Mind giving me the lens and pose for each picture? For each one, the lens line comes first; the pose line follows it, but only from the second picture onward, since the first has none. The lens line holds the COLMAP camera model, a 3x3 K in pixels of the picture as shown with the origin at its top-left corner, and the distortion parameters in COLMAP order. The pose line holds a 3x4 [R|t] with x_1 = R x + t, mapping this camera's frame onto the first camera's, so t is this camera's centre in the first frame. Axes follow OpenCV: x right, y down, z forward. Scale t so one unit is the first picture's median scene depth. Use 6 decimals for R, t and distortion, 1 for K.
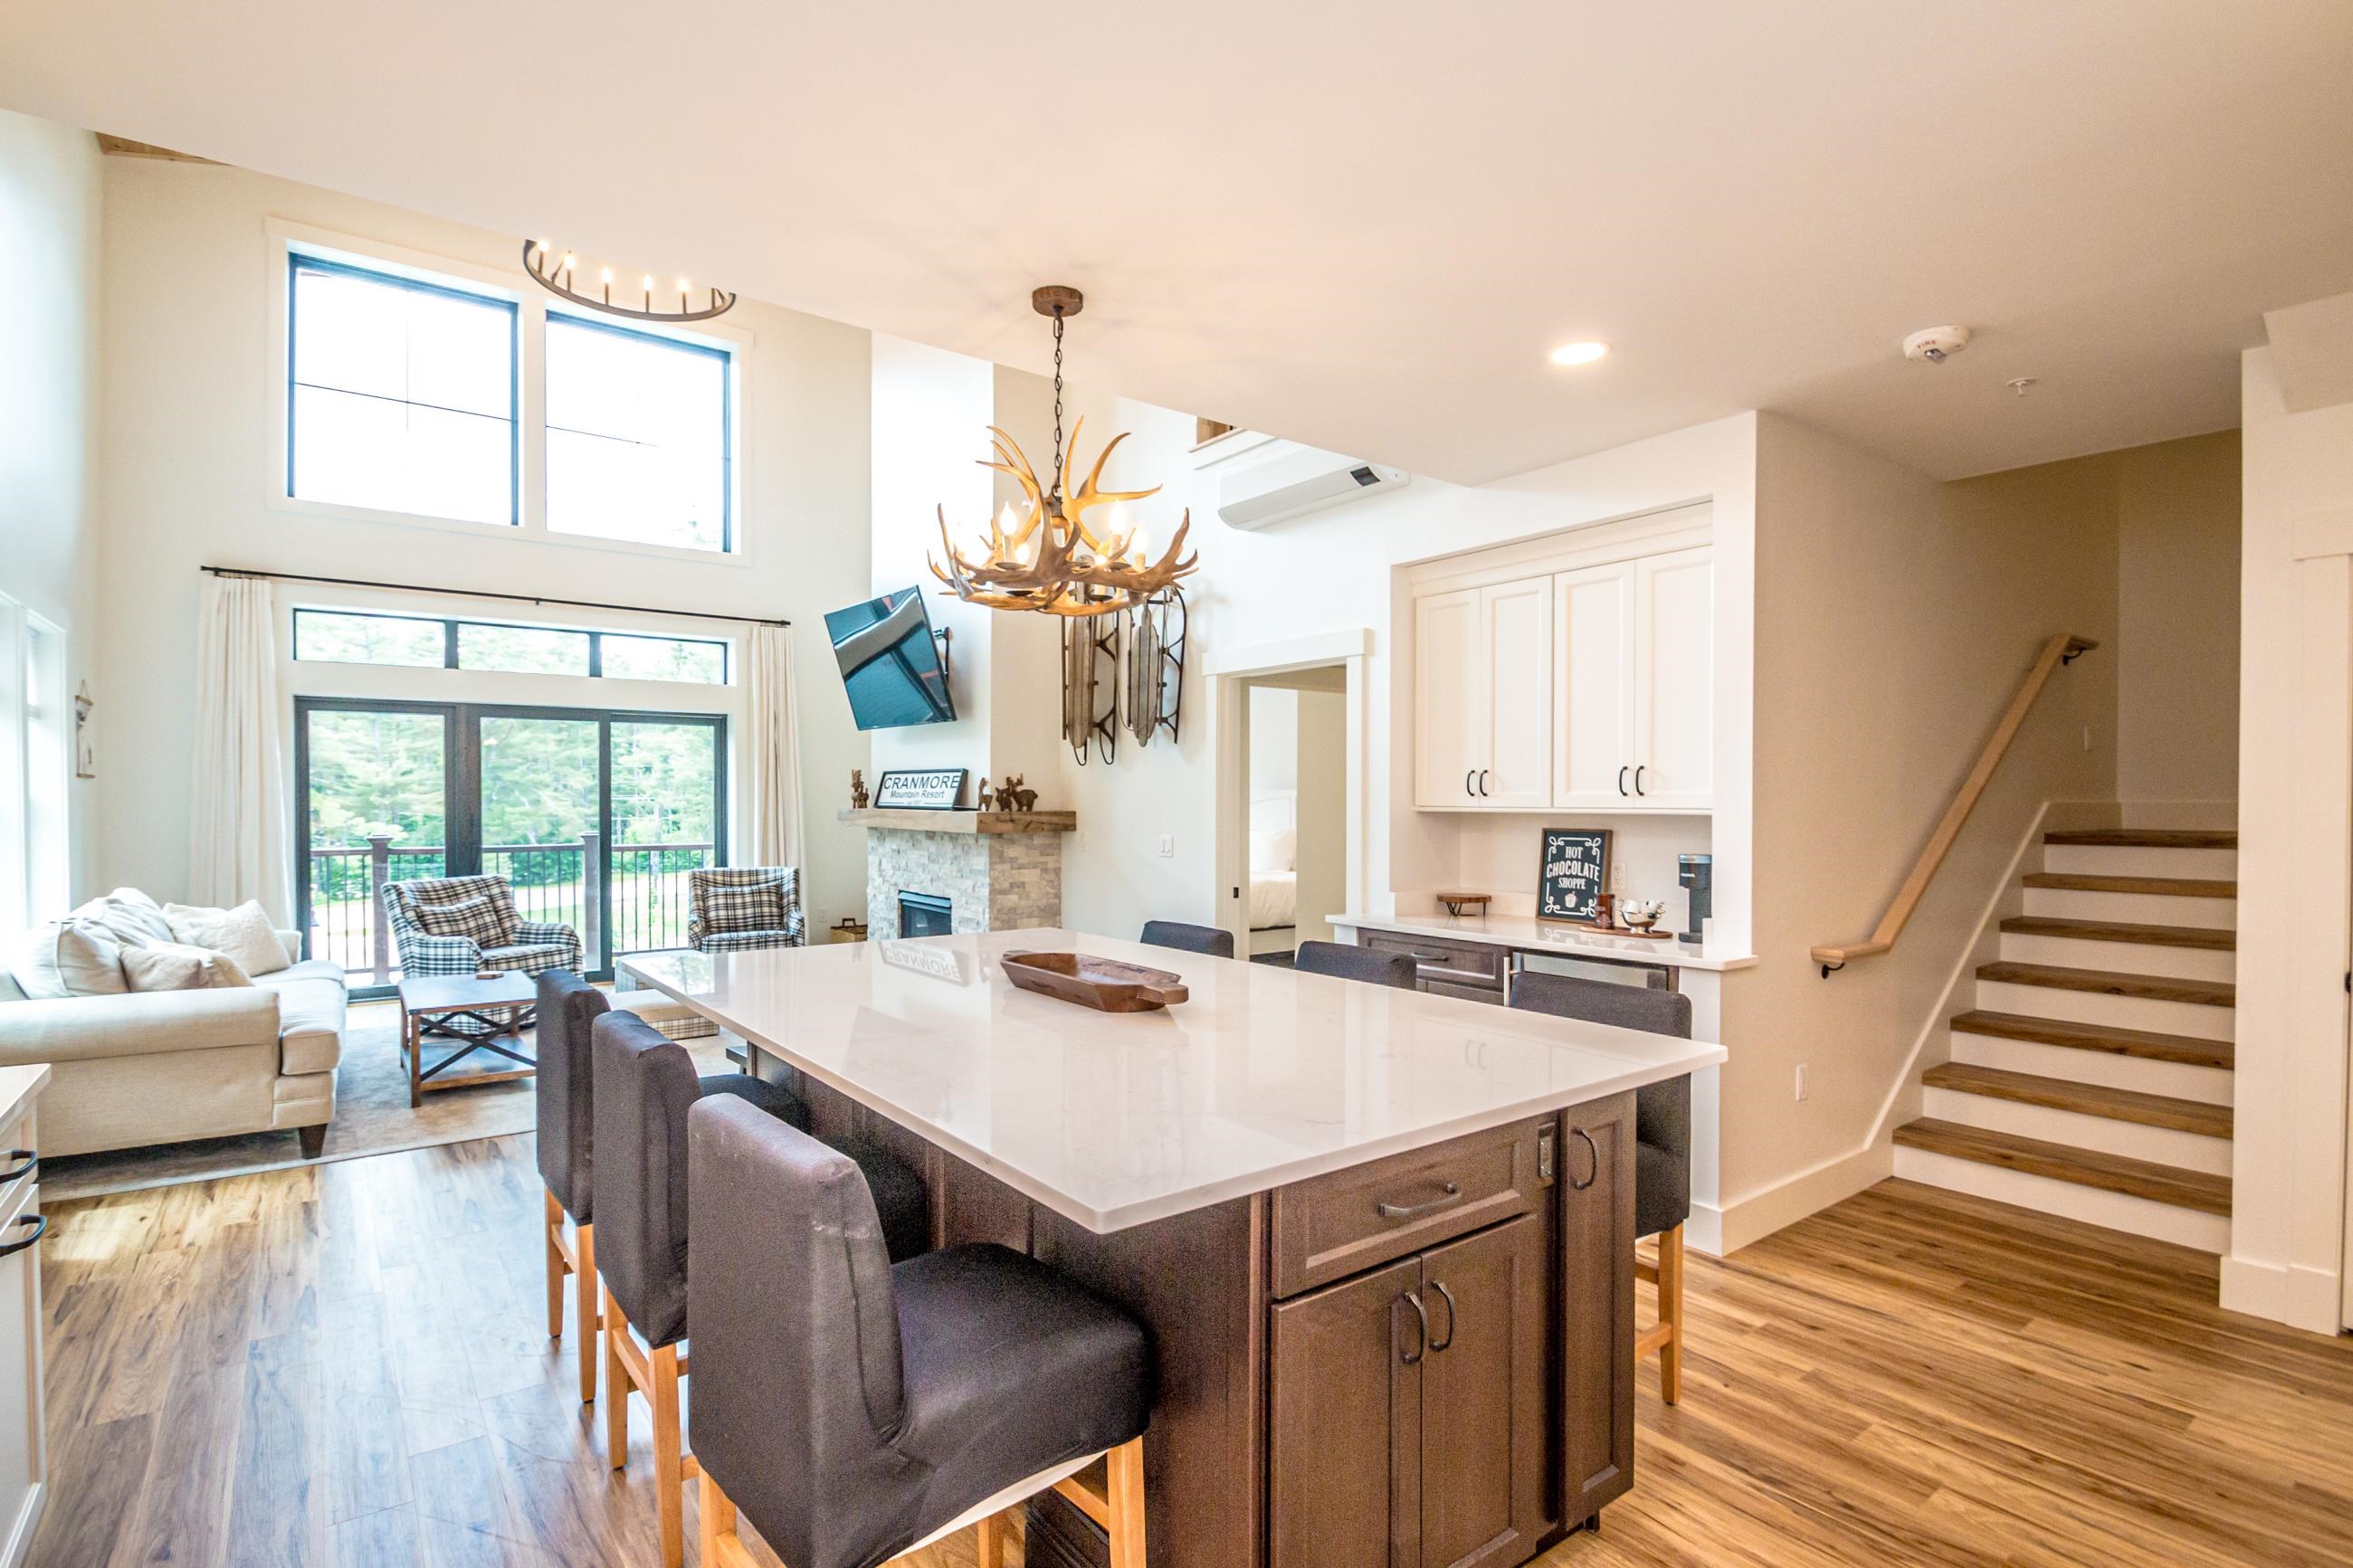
lens RADIAL K [[1114.5, 0, 1178.3], [0, 1114.5, 807.4], [0, 0, 1]] dist [0.004063, -0.011975]
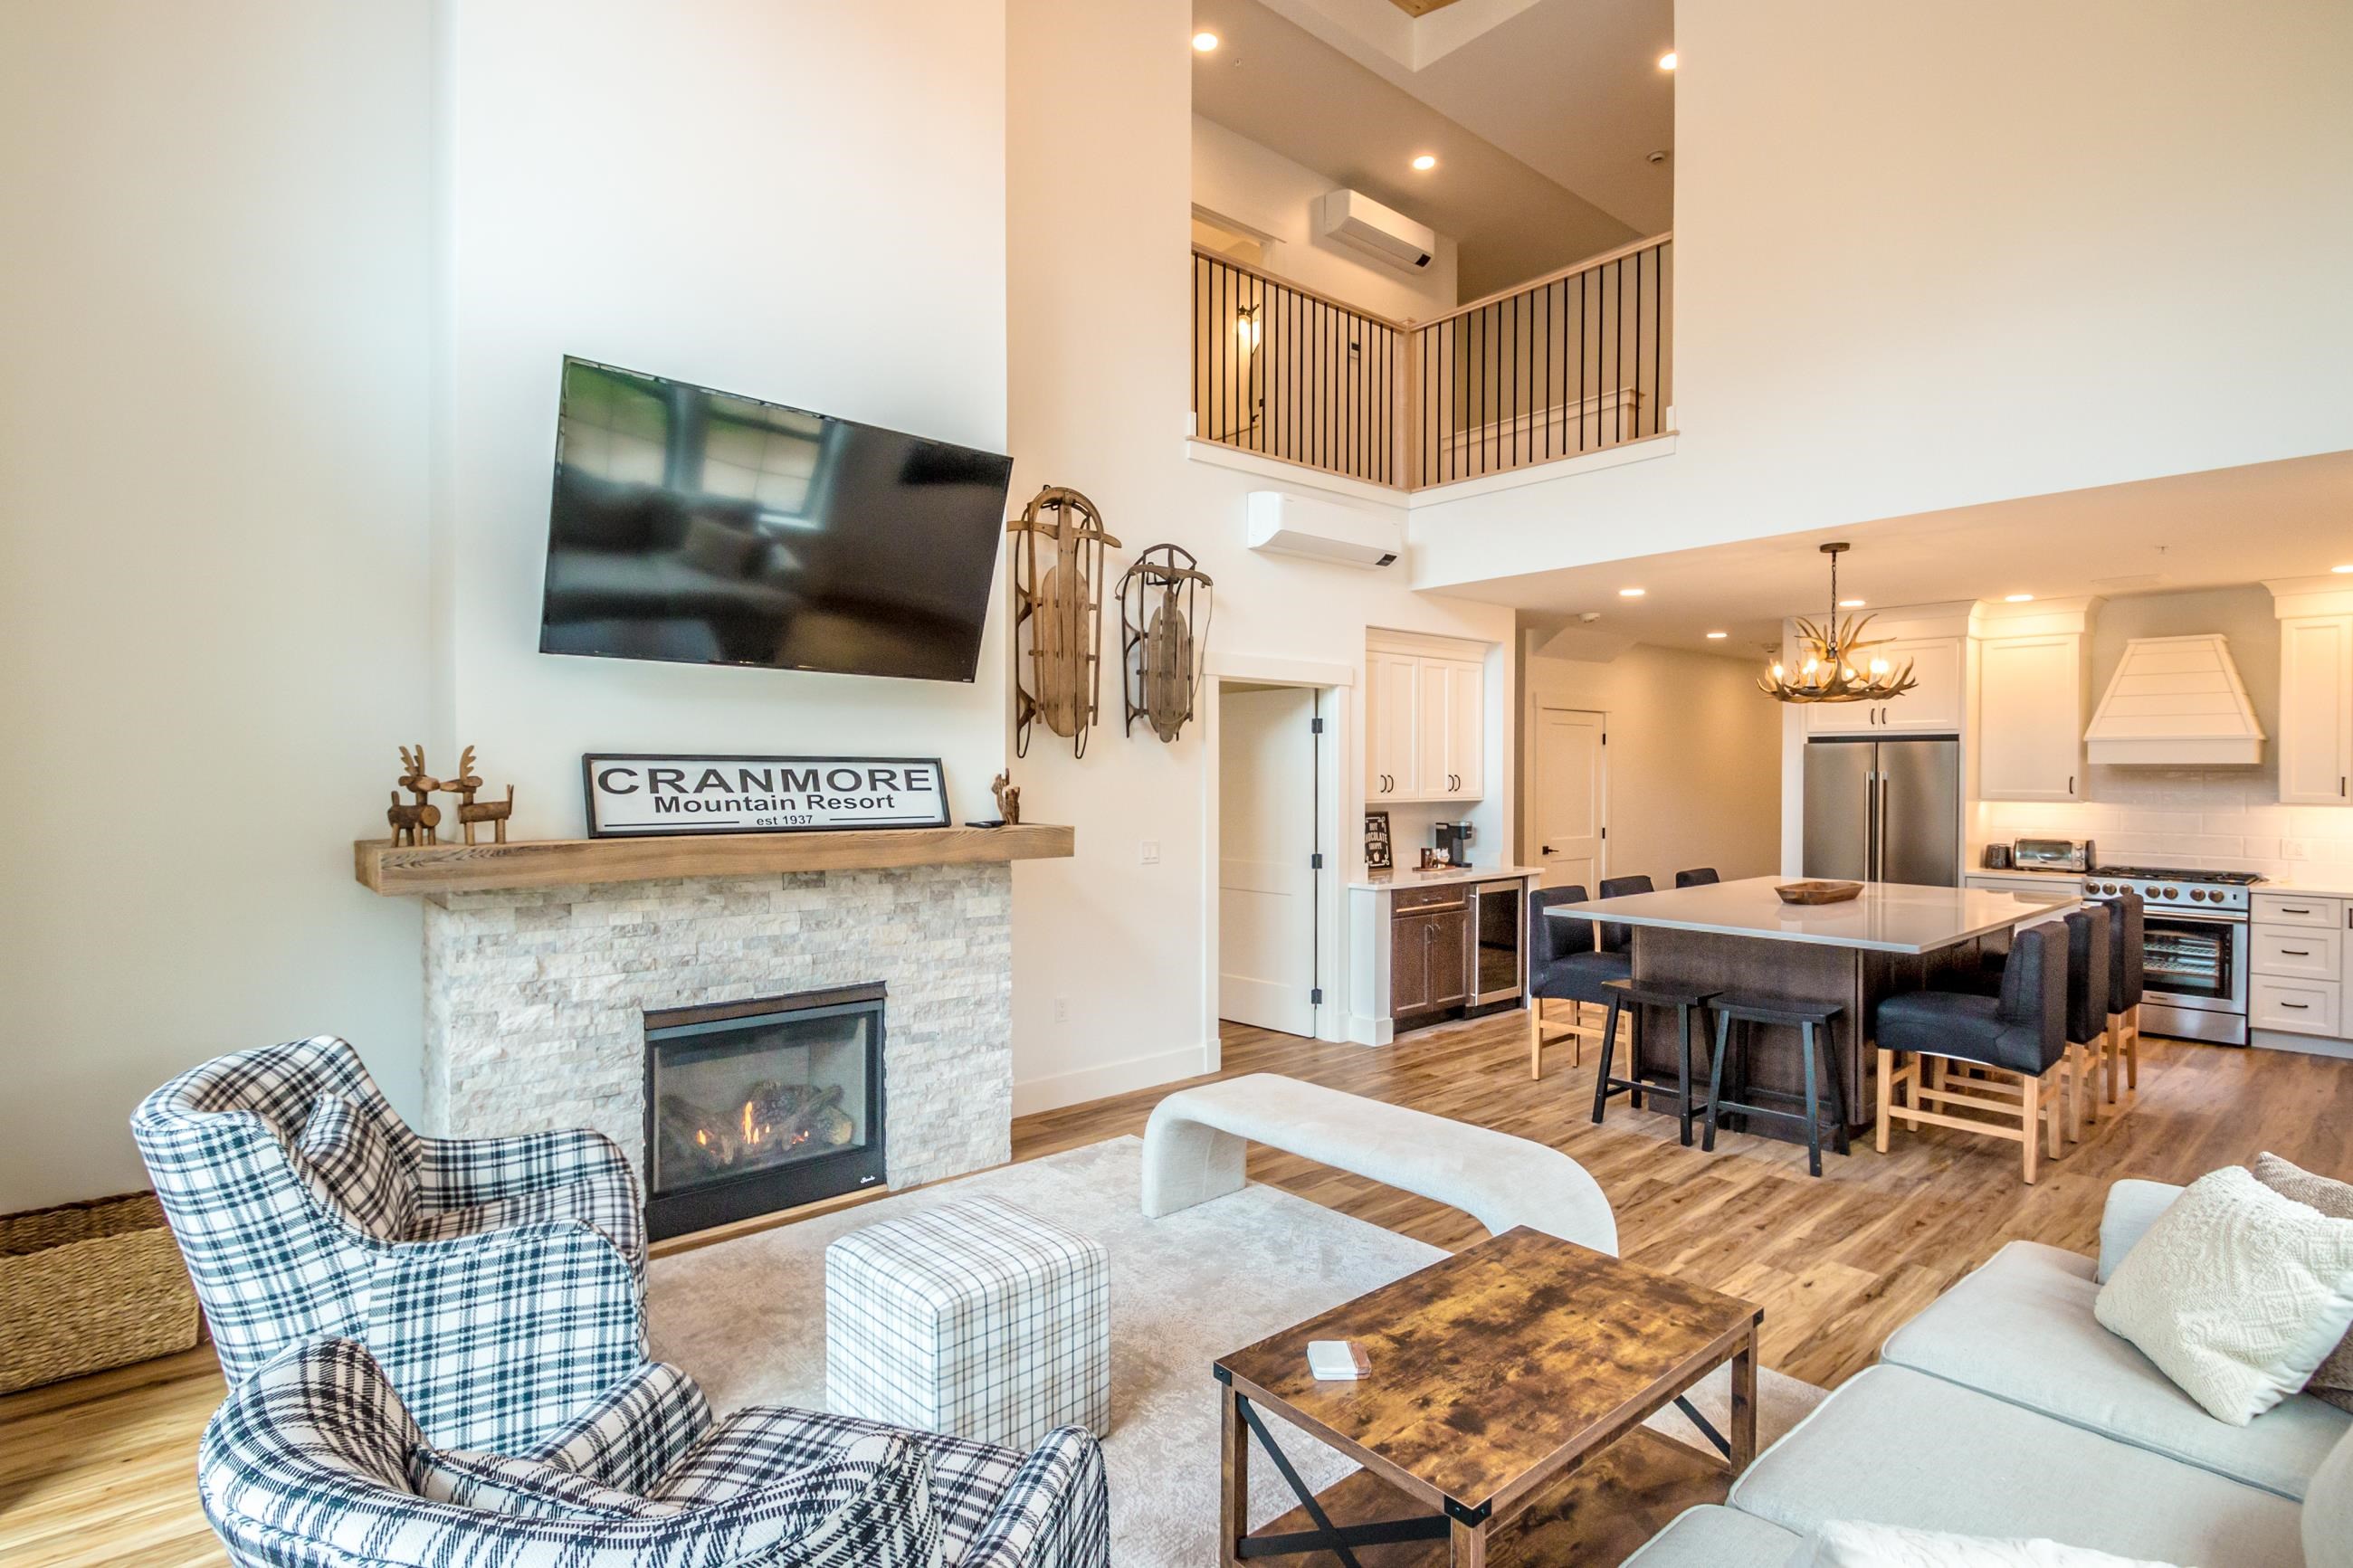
lens RADIAL K [[1151.4, 0, 1169.2], [0, 1151.4, 784.0], [0, 0, 1]] dist [-0.025857, -0.001275]
pose [[-0.066630, -0.013241, 0.997690, -1.246827], [0.004183, 0.999899, 0.013549, -0.043603], [-0.997769, 0.005077, -0.066568, 1.376137]]
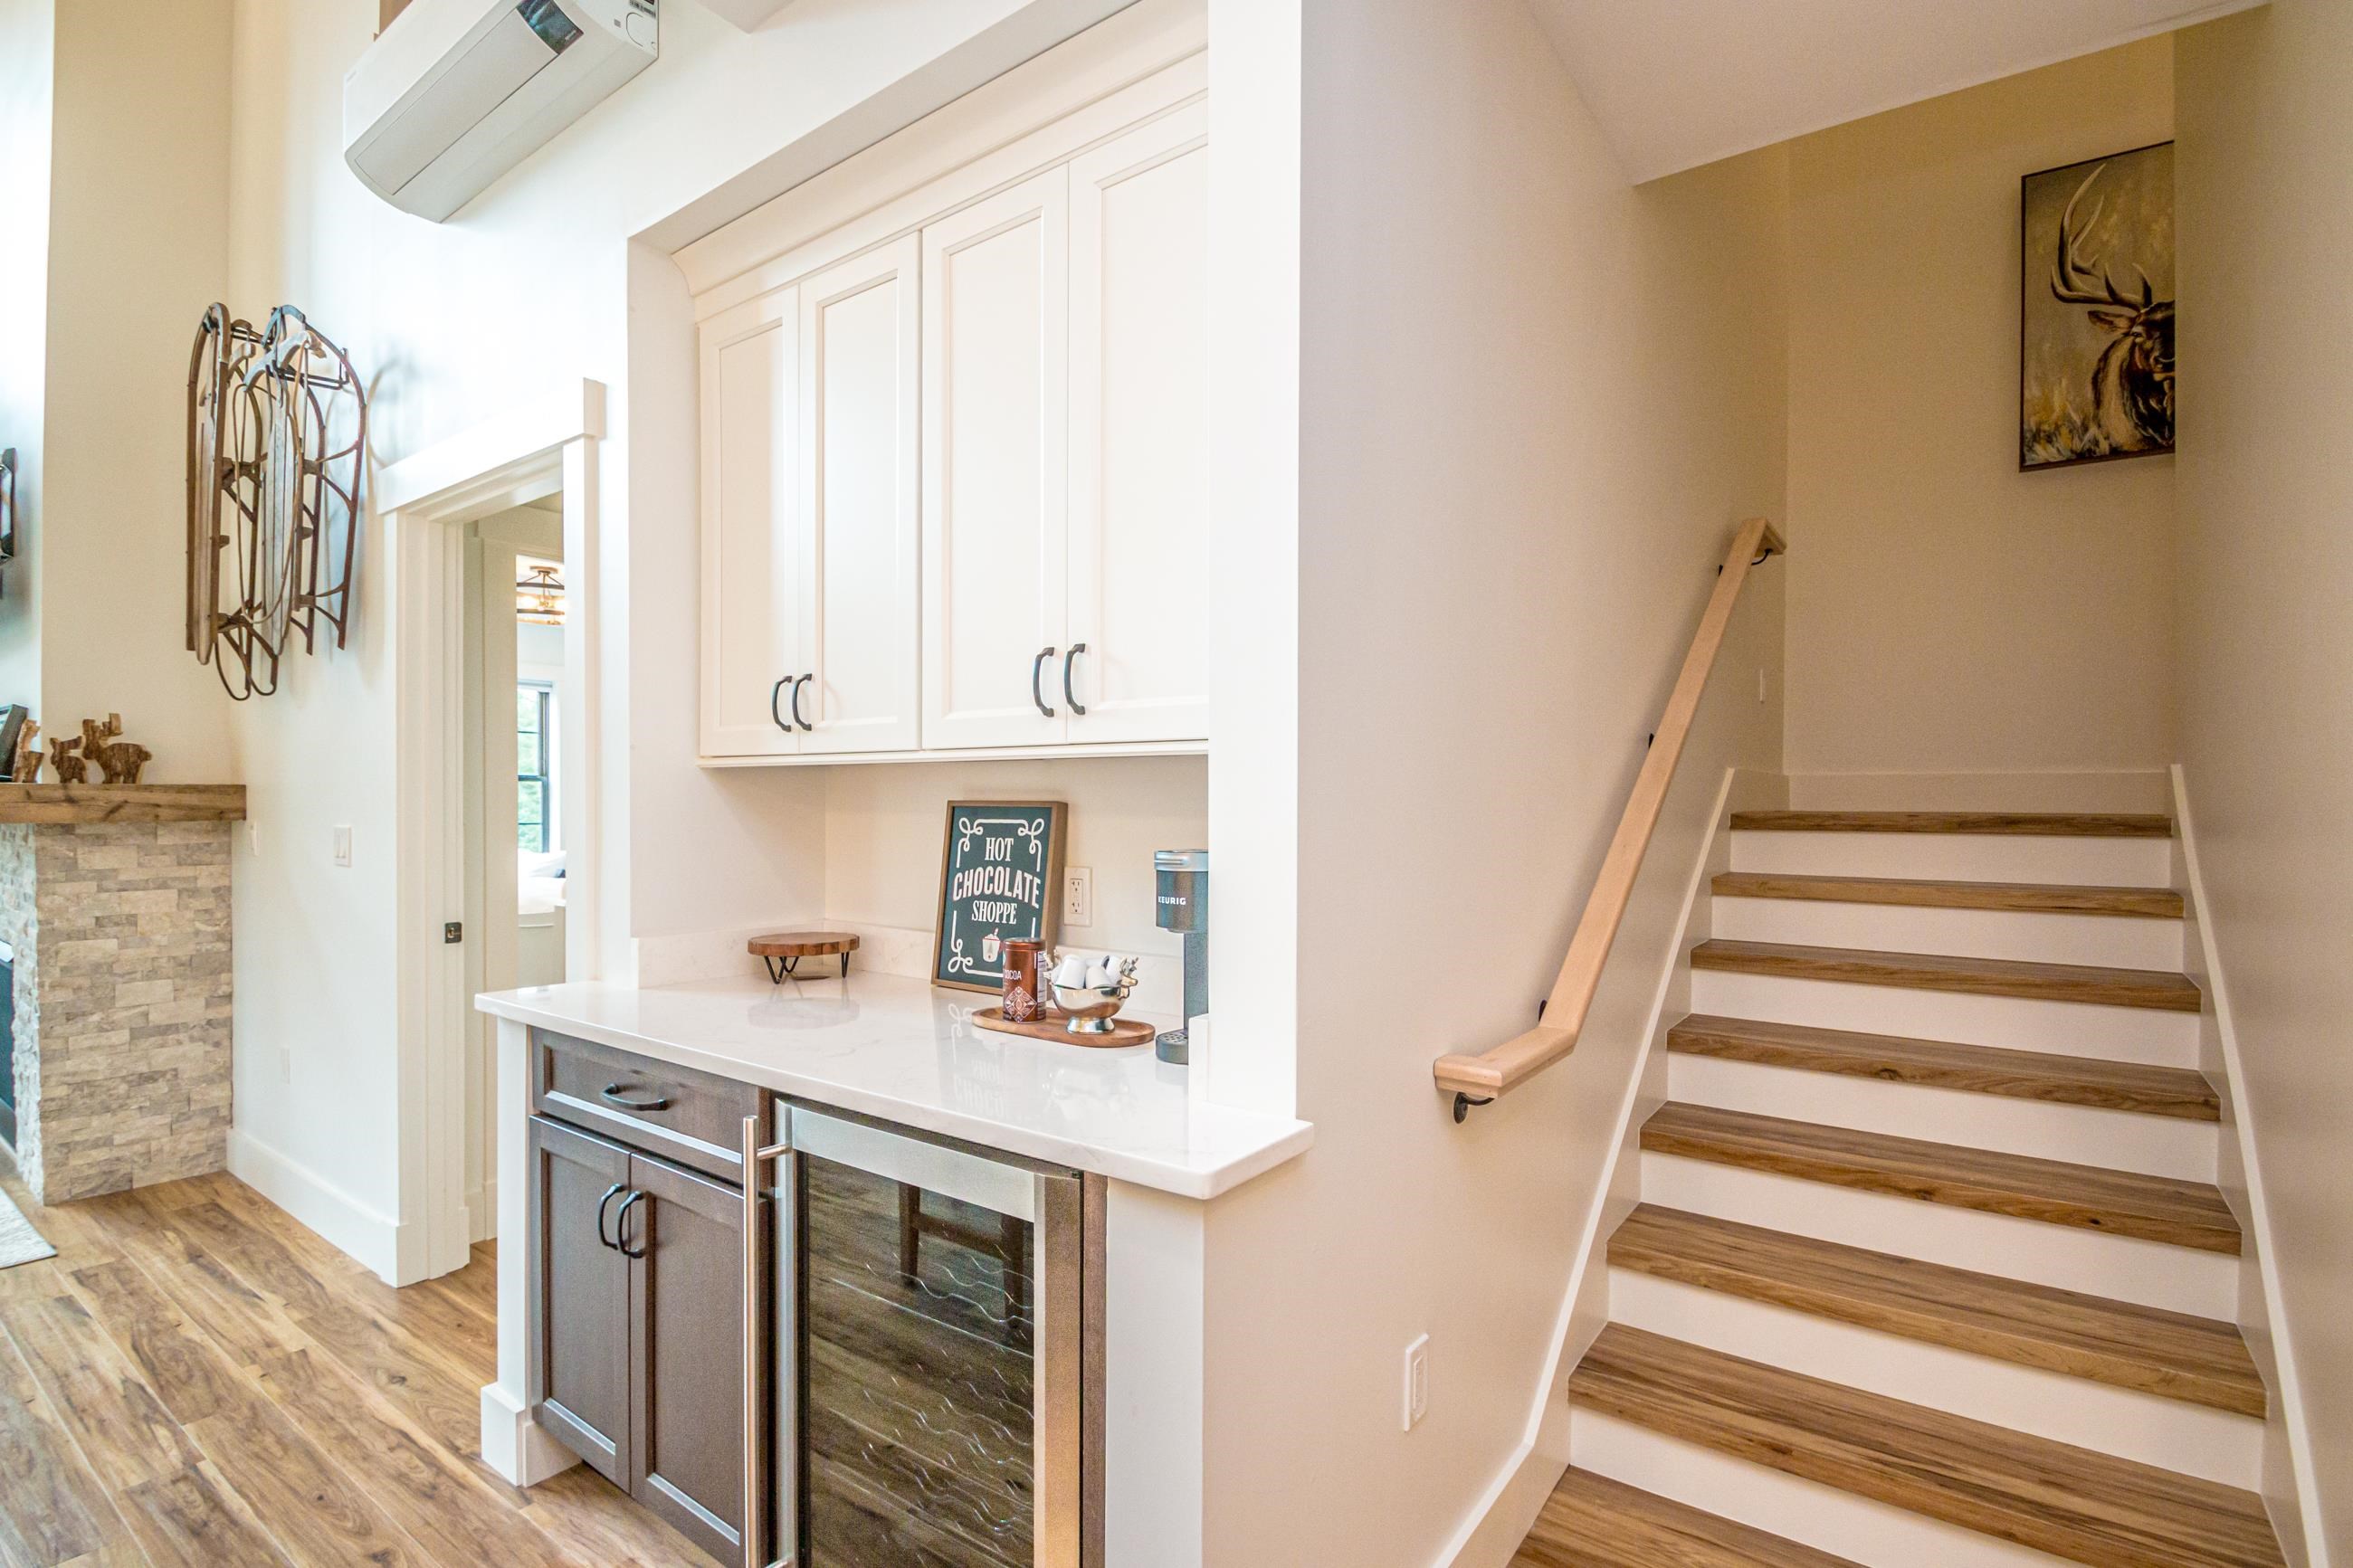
lens RADIAL K [[1114.5, 0, 1182.4], [0, 1114.5, 807.5], [0, 0, 1]] dist [0.004063, -0.011975]
pose [[0.952252, 0.001089, 0.305312, 0.276750], [-0.001066, 0.999999, -0.000242, 0.021593], [-0.305312, -0.000095, 0.952252, 0.498837]]
